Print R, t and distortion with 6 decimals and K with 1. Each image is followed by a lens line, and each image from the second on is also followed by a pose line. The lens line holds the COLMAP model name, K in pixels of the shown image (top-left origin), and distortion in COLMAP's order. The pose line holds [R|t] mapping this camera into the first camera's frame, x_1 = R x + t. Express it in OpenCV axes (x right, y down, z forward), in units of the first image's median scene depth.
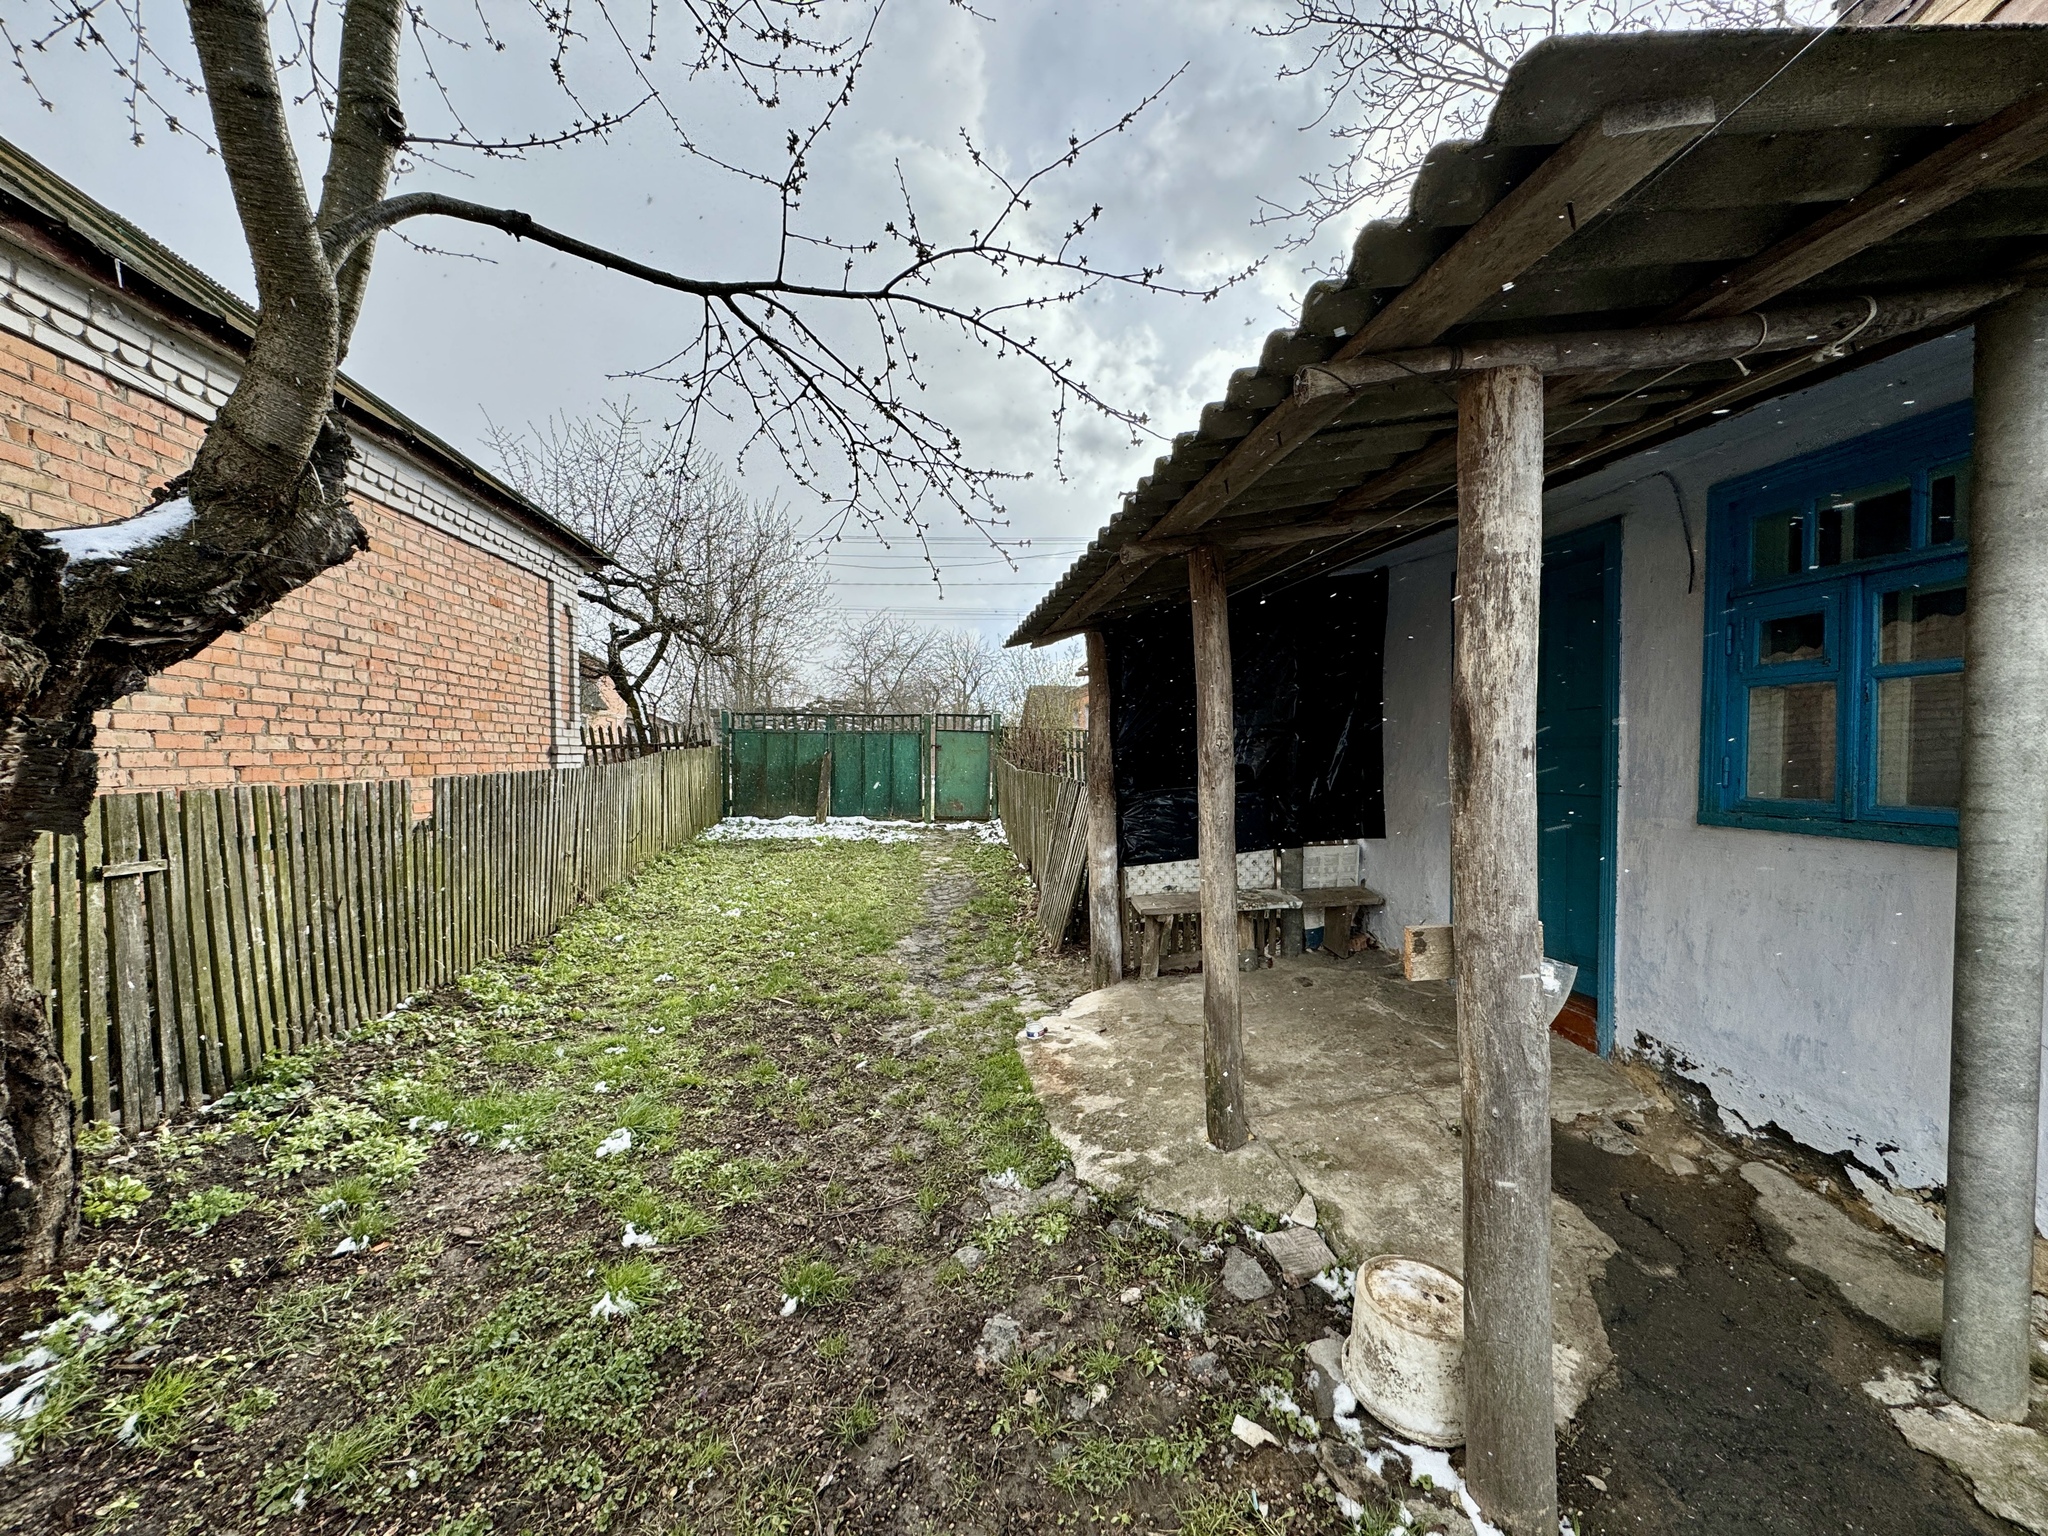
lens RADIAL K [[821.1, 0, 1024.1], [0, 821.1, 771.2], [0, 0, 1]] dist [0.000582, 0.000462]
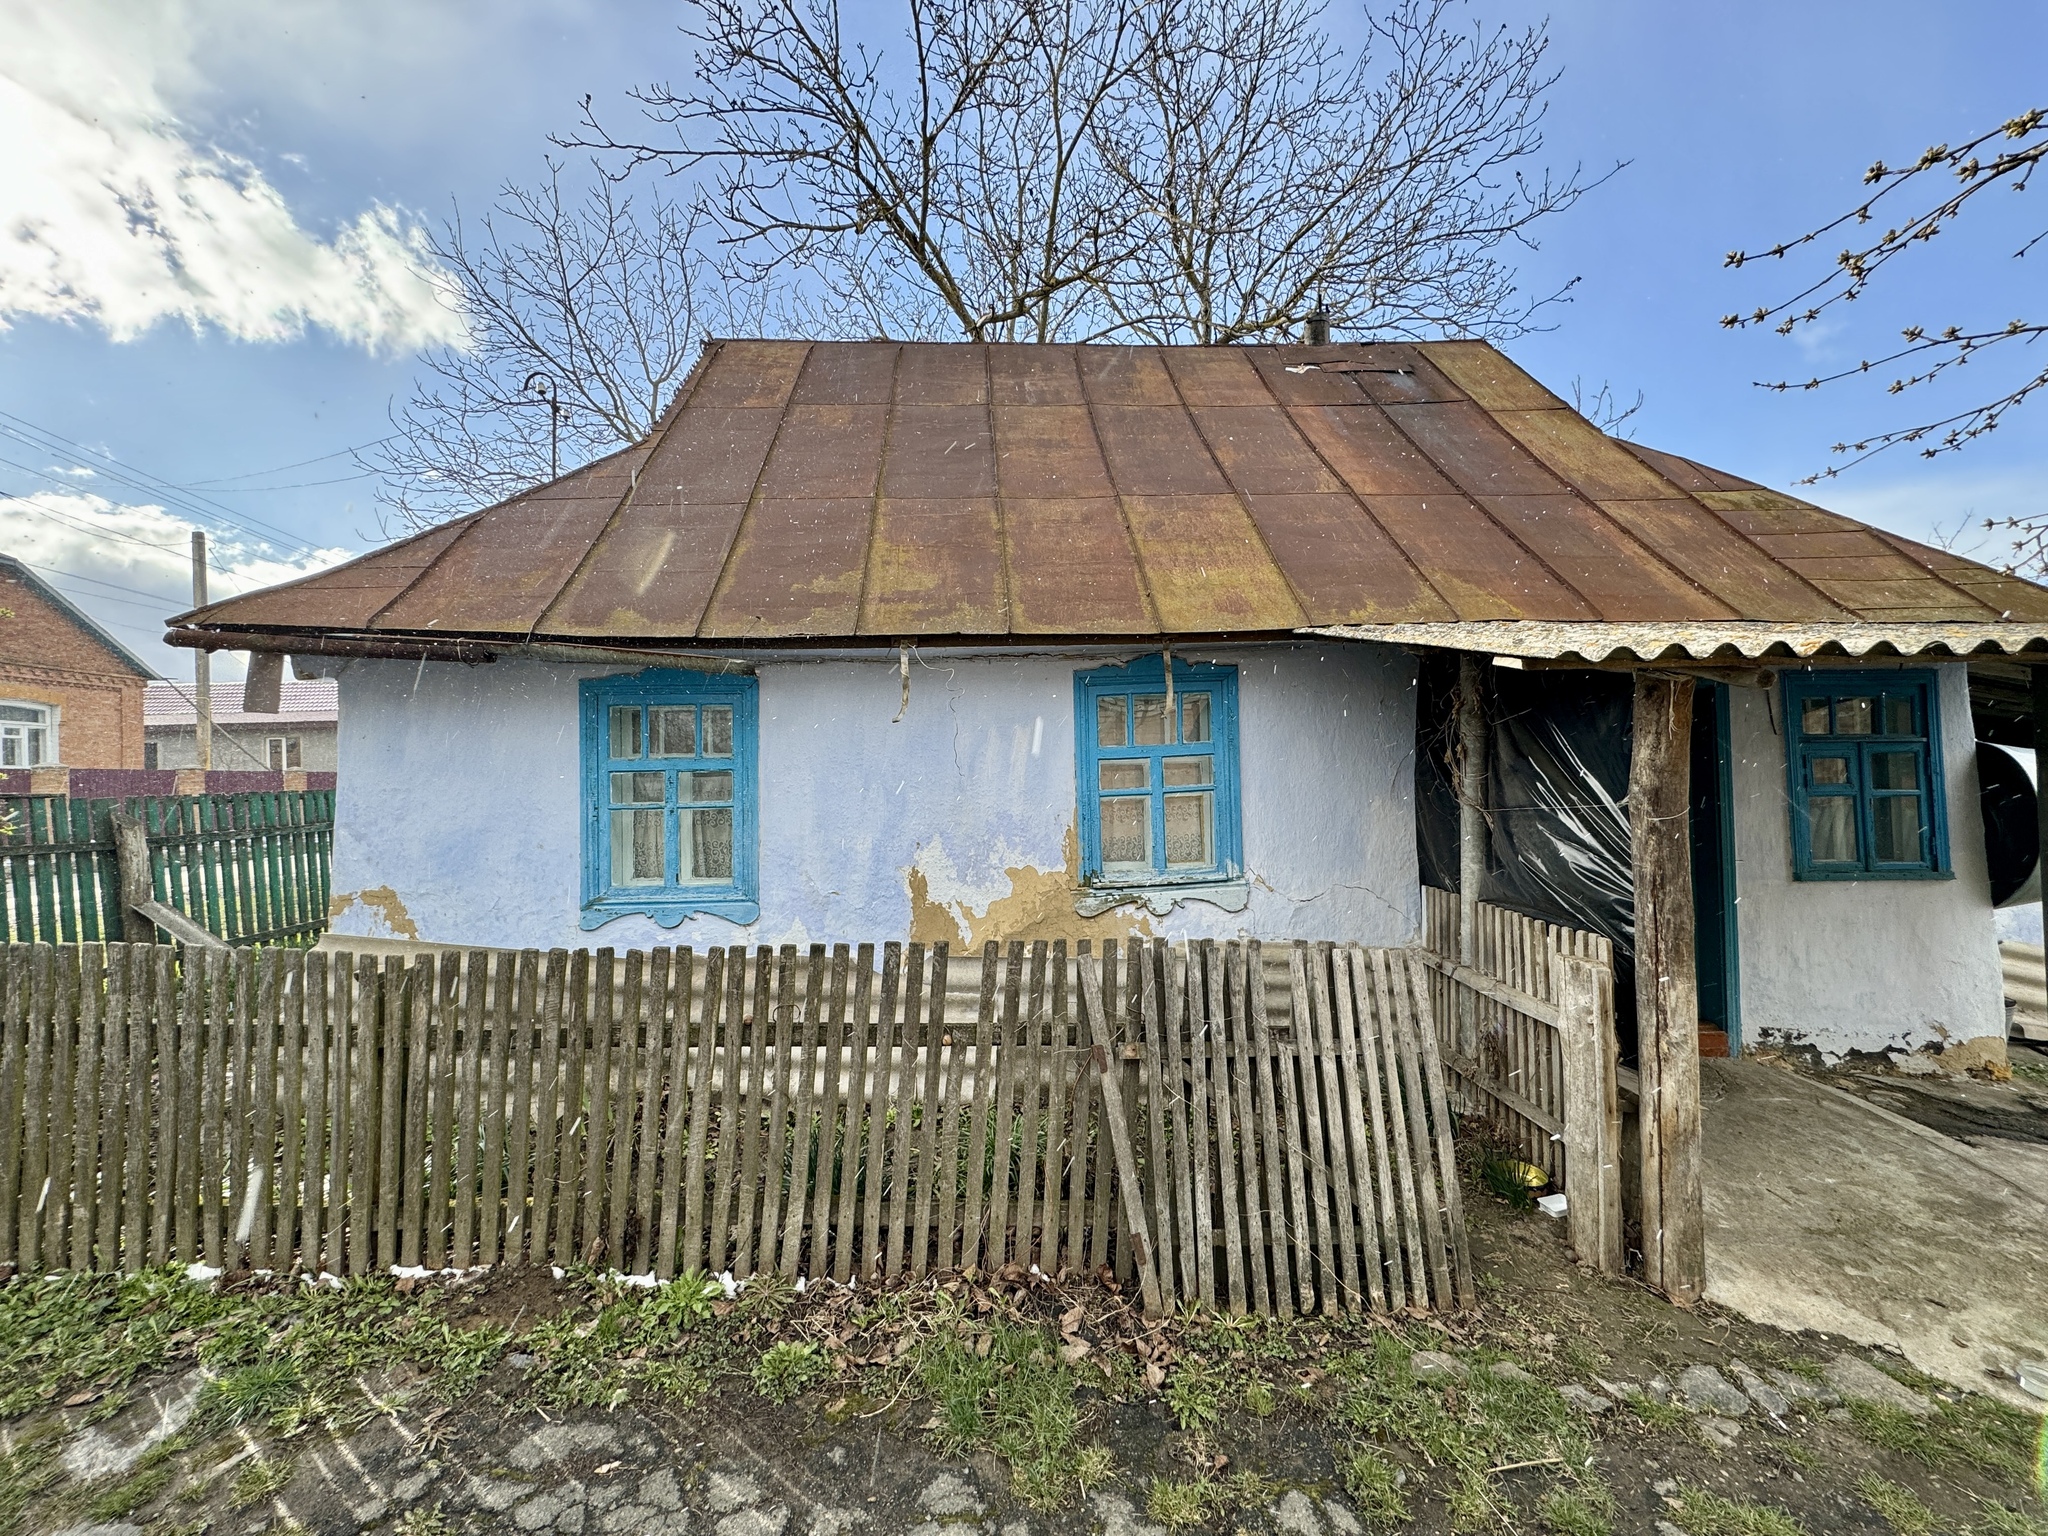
lens RADIAL K [[821.1, 0, 1024.1], [0, 821.1, 767.0], [0, 0, 1]] dist [0.000582, 0.000462]
pose [[0.090319, 0.042072, 0.995024, -0.931828], [0.035063, 0.998354, -0.045395, -0.140091], [-0.995295, 0.038989, 0.088695, 2.364942]]
